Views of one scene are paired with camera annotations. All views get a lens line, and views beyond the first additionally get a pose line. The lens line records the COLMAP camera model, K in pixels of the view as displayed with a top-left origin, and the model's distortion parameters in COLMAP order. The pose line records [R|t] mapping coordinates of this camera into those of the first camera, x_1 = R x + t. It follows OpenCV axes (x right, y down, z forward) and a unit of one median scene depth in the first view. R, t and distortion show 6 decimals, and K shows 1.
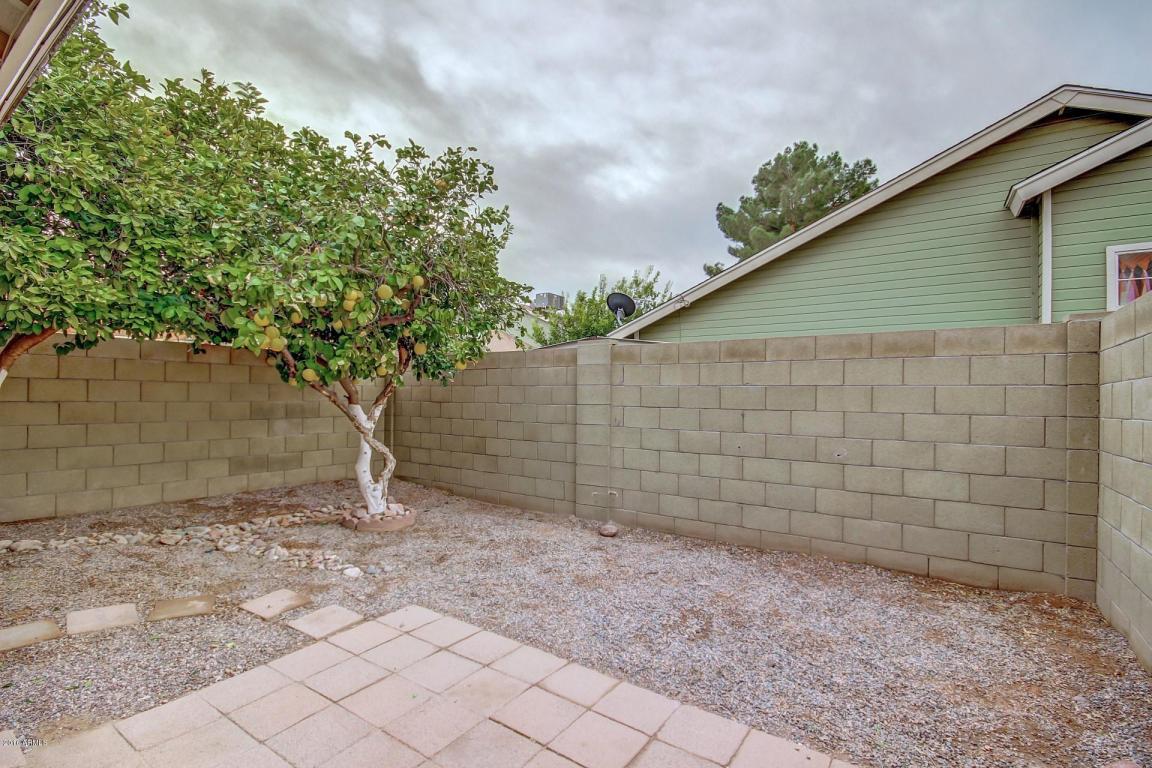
lens RADIAL K [[539.1, 0, 569.2], [0, 539.1, 391.5], [0, 0, 1]] dist [-0.002010, -0.000761]
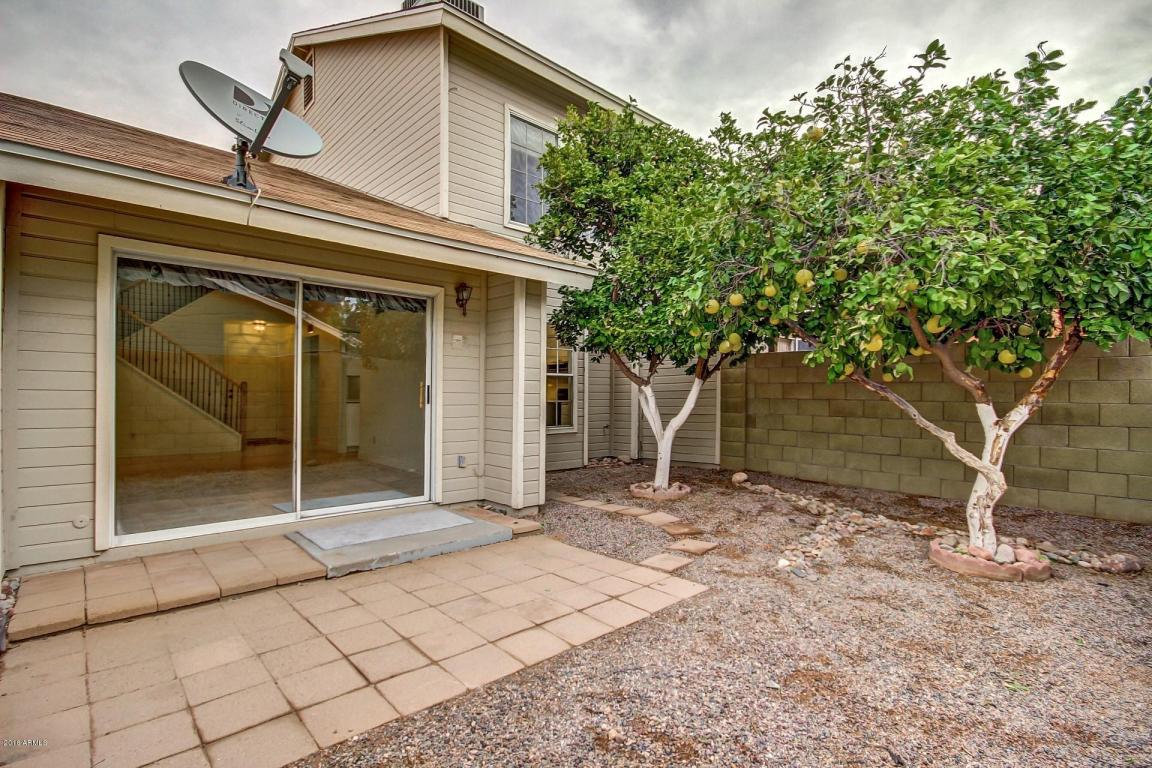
lens RADIAL K [[539.1, 0, 569.2], [0, 539.1, 391.5], [0, 0, 1]] dist [-0.002010, -0.000761]
pose [[-0.218896, -0.016085, -0.975616, 0.824408], [-0.008442, 0.999858, -0.014590, 0.038548], [0.975712, 0.005043, -0.219000, 1.011859]]
